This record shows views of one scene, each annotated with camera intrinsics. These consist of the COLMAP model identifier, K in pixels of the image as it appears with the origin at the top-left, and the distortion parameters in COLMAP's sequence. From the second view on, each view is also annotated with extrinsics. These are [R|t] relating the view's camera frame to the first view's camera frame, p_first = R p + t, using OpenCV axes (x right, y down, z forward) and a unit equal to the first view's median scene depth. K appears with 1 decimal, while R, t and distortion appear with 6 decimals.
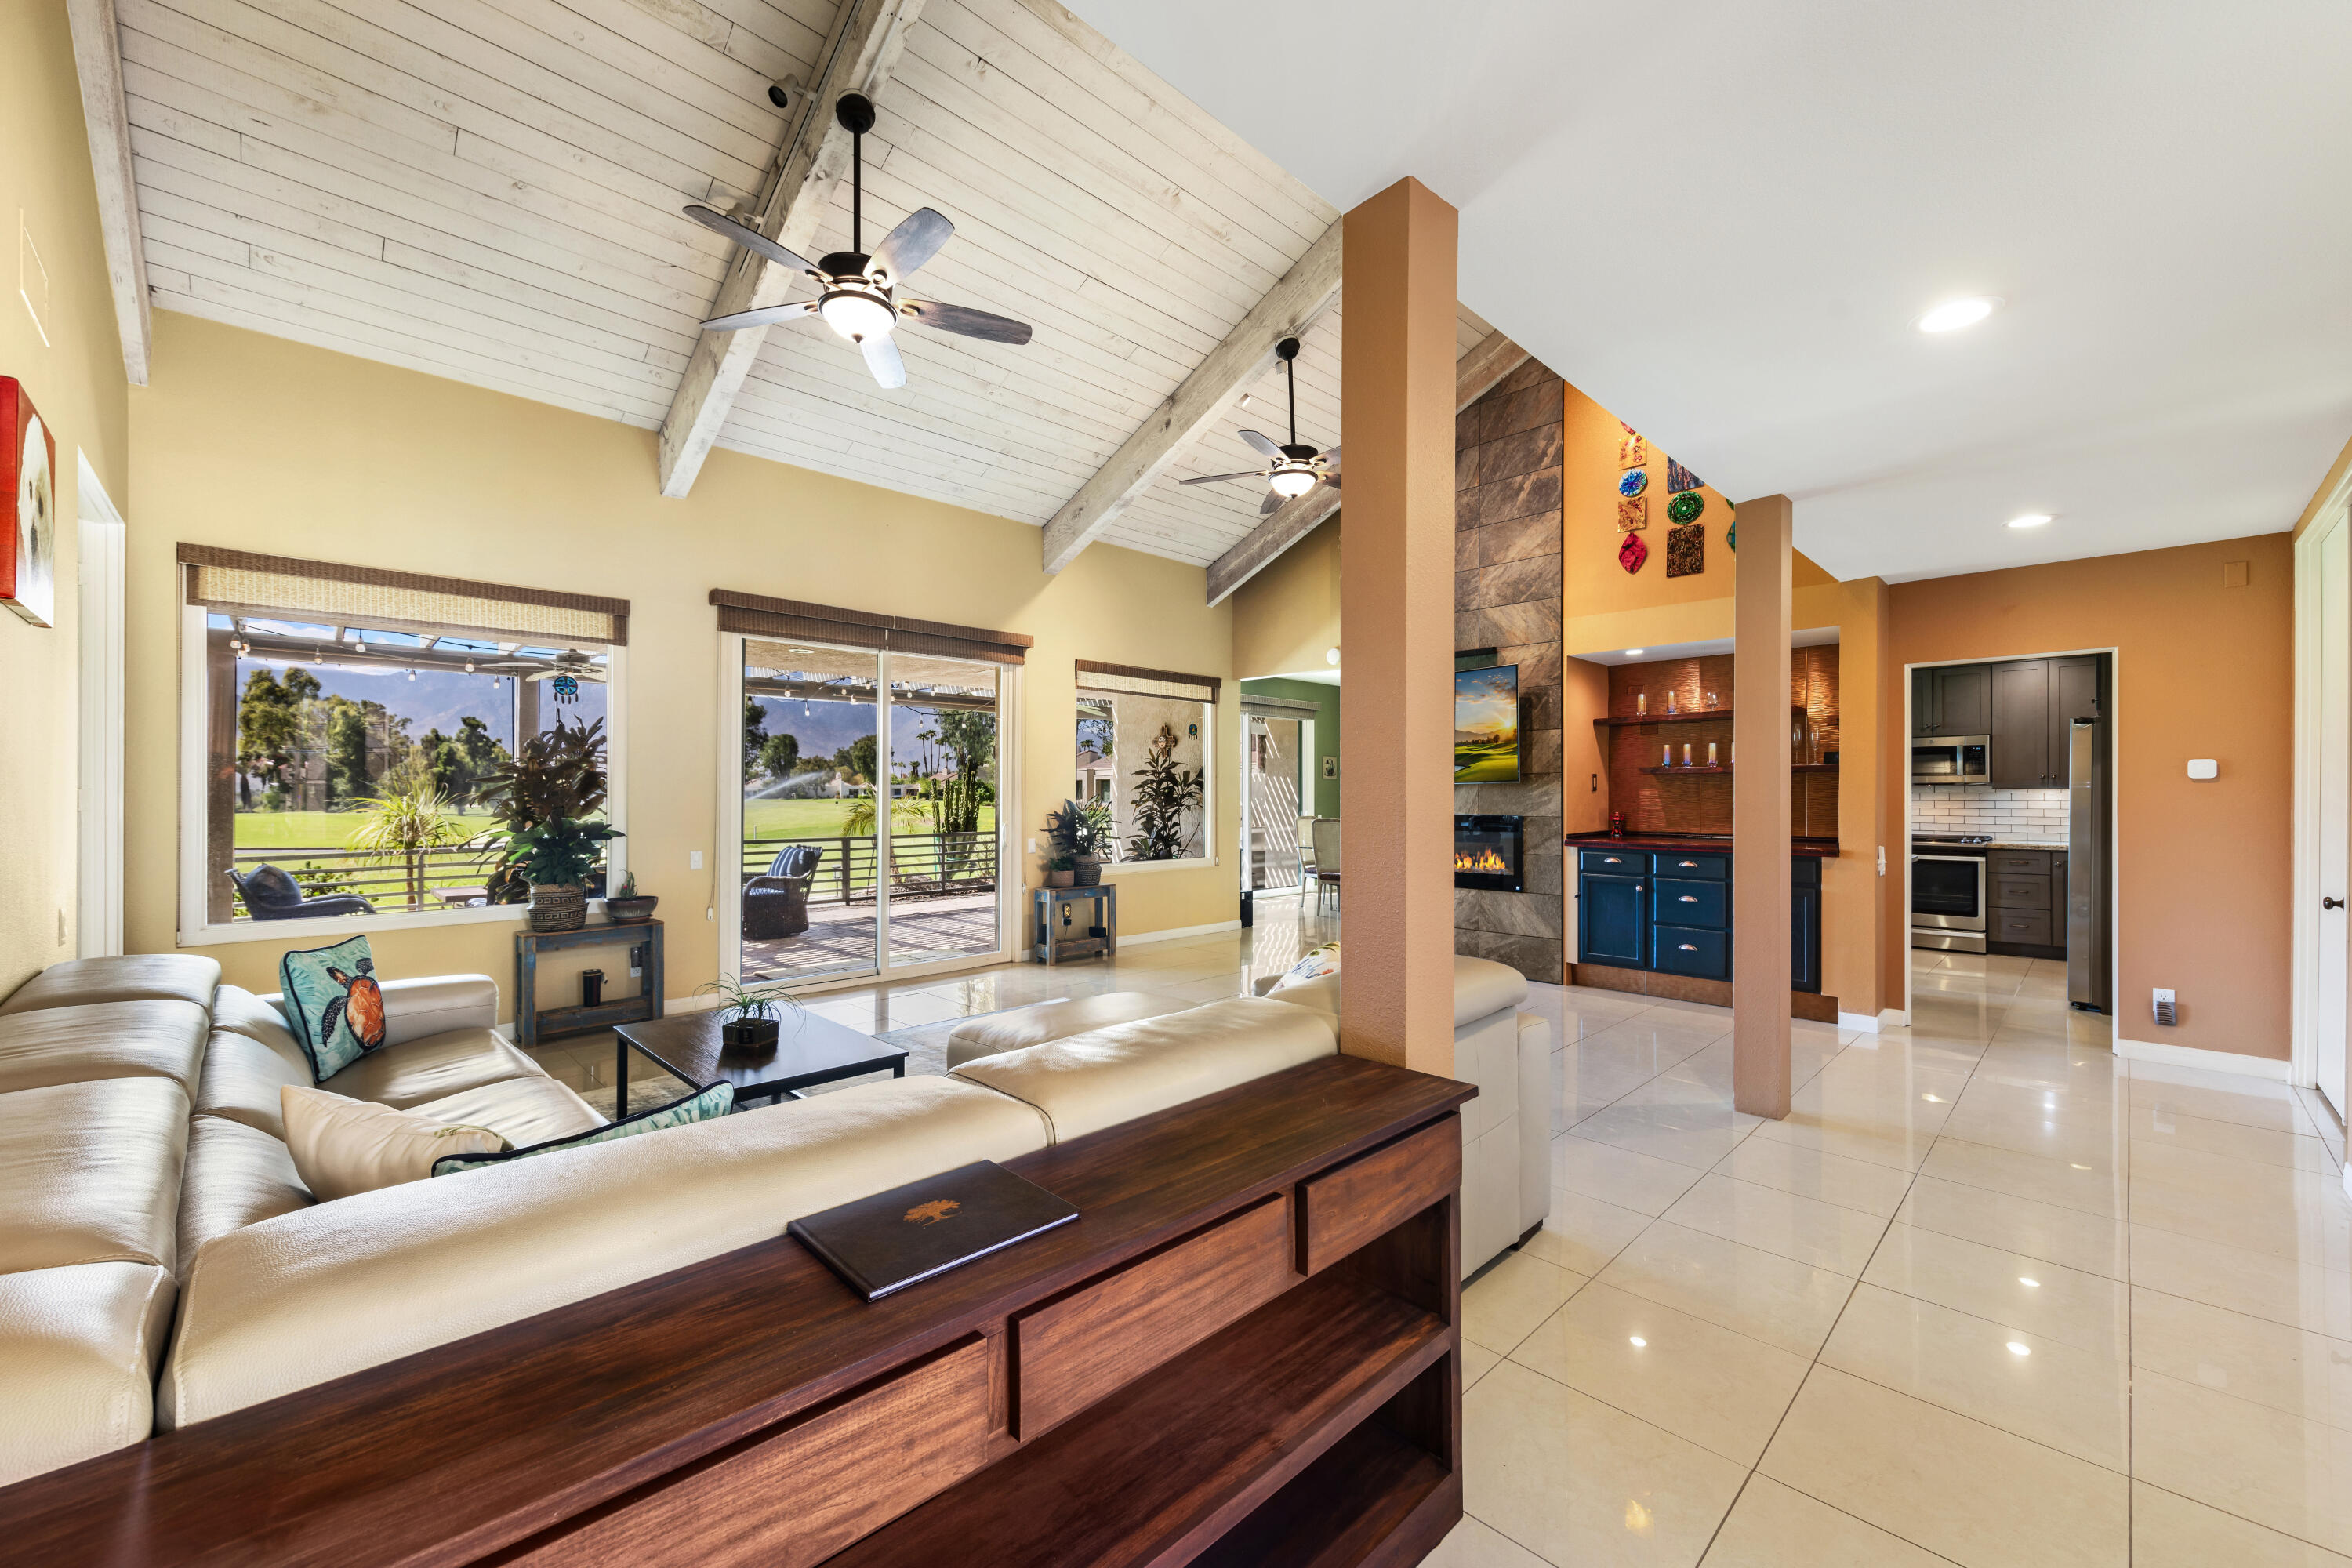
lens RADIAL K [[947.8, 0, 1176.0], [0, 947.8, 784.0], [0, 0, 1]] dist [0.000156, -0.000032]
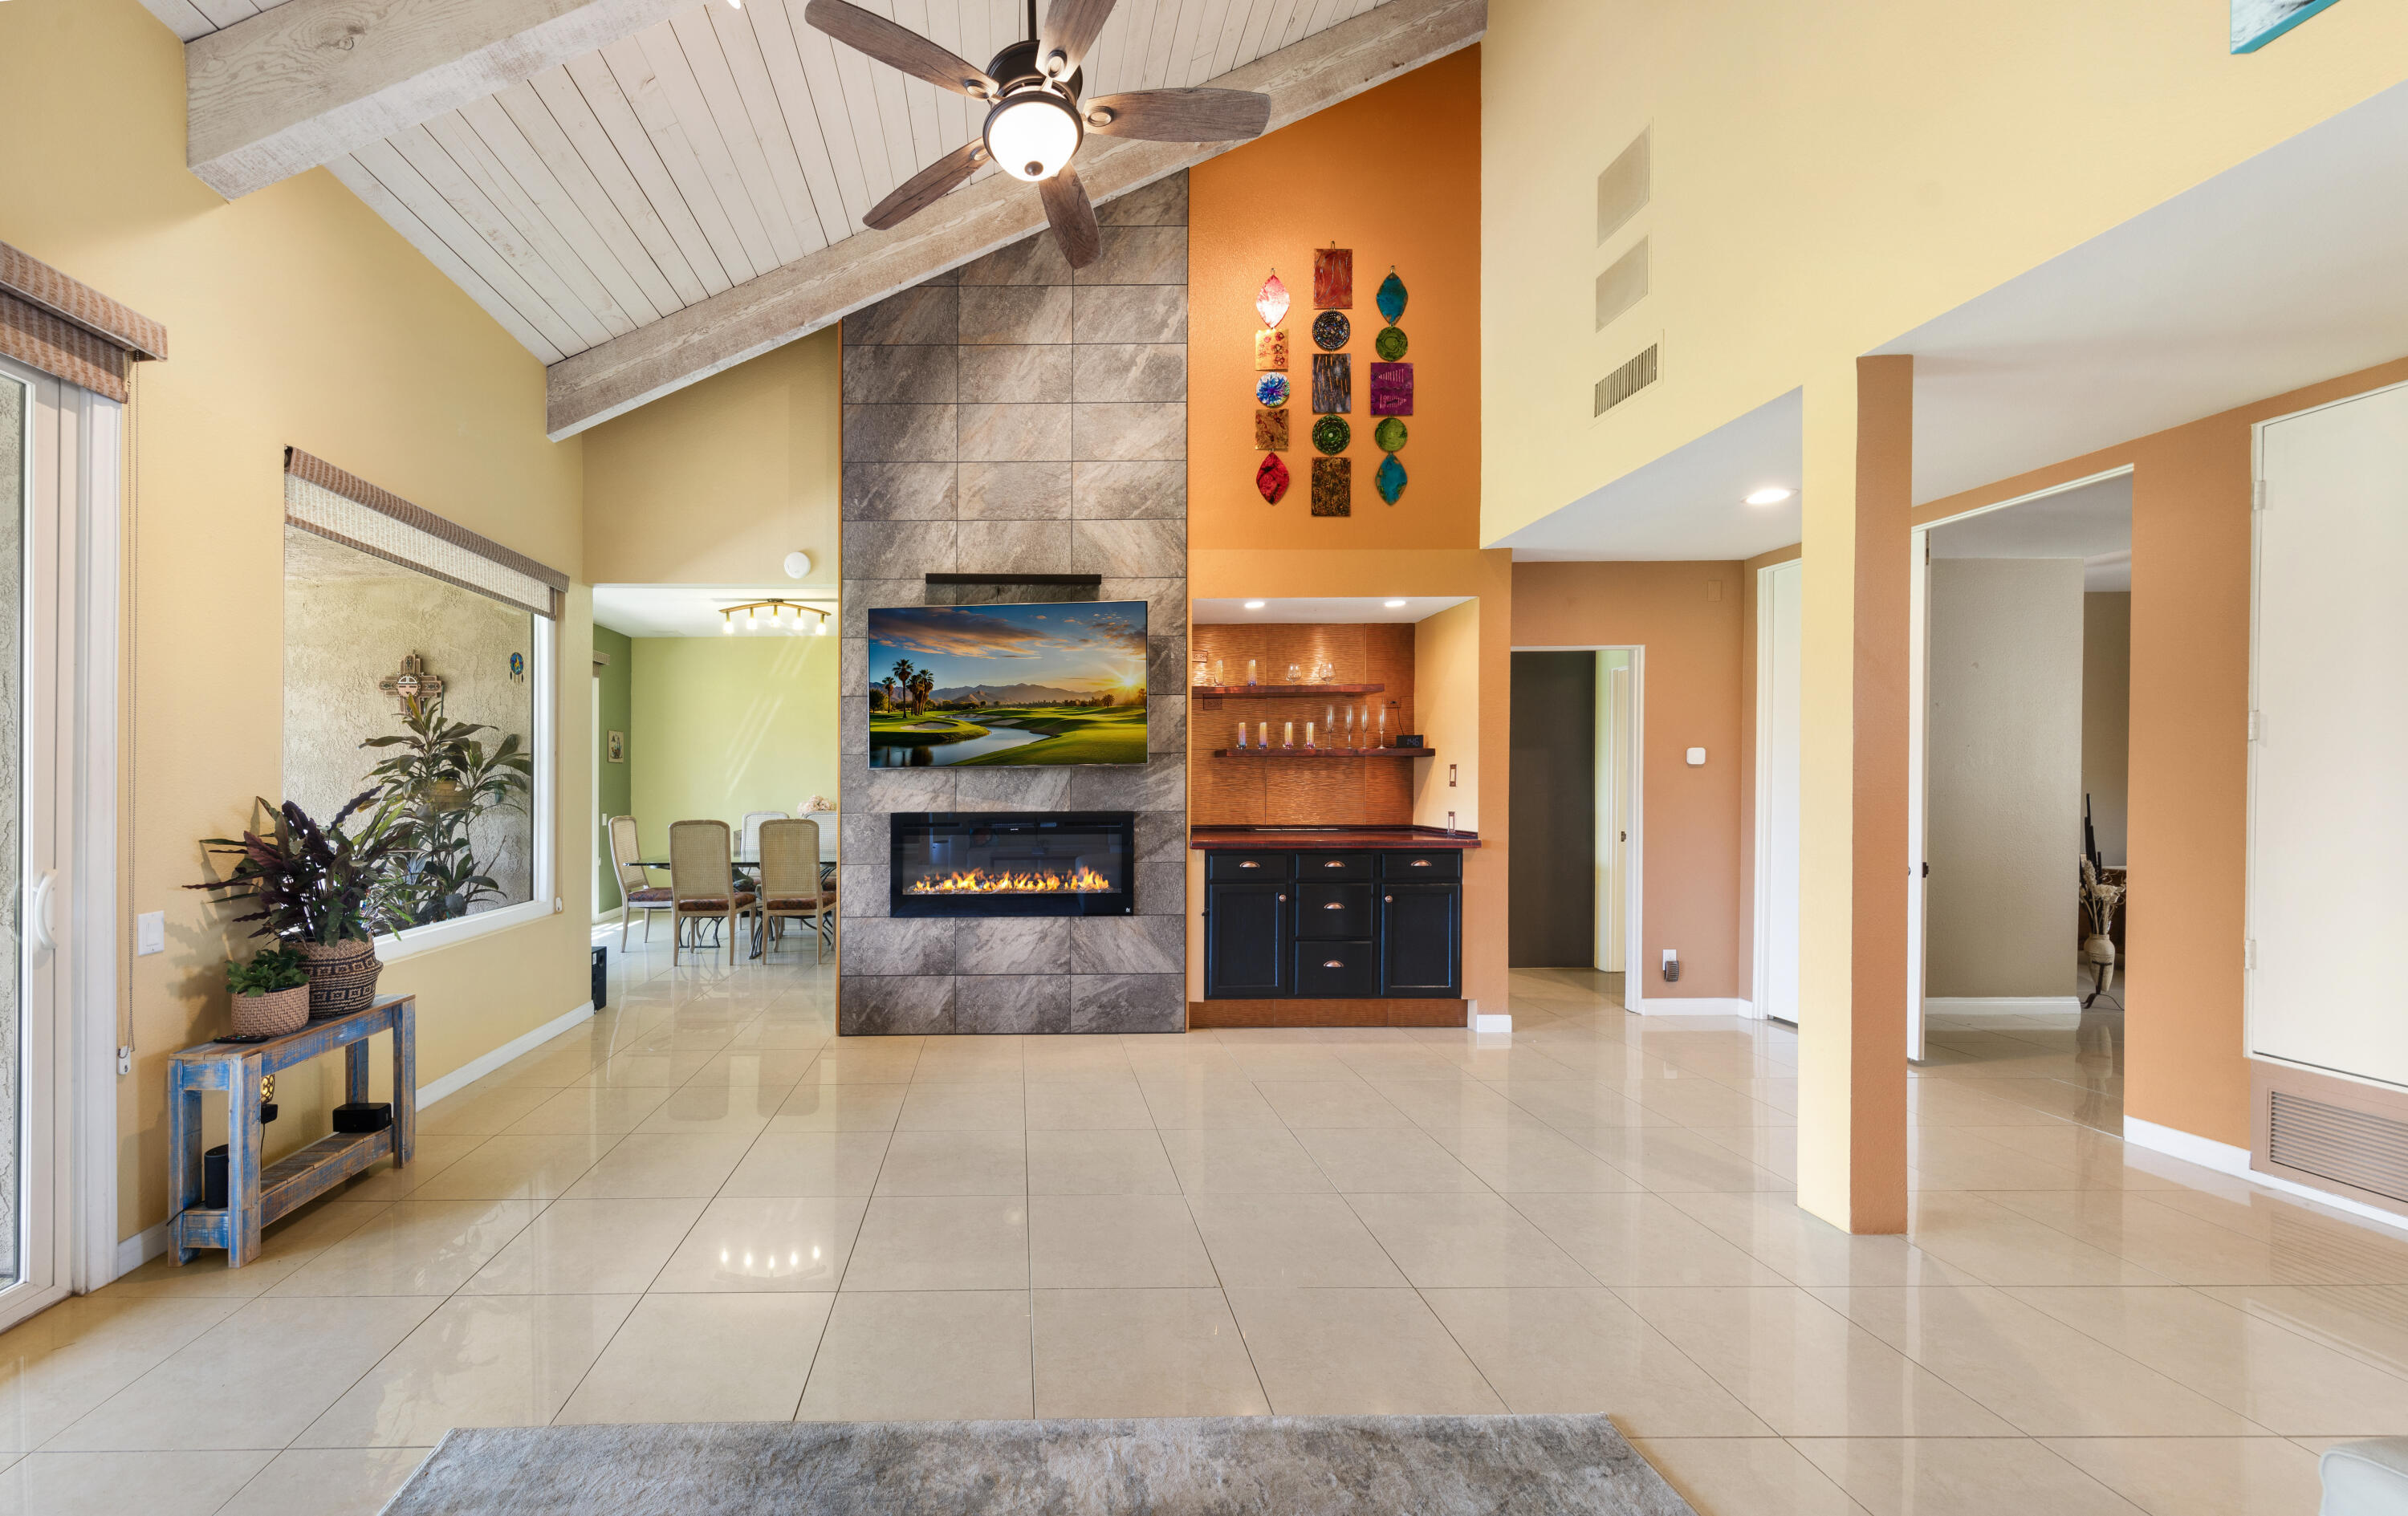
lens RADIAL K [[871.1, 0, 1032.8], [0, 871.1, 780.6], [0, 0, 1]] dist [0.006732, 0.000025]
pose [[0.694485, -0.003417, 0.719499, -0.174385], [-0.002328, 0.999973, 0.006996, 0.005514], [-0.719504, -0.006534, 0.694458, 0.590387]]
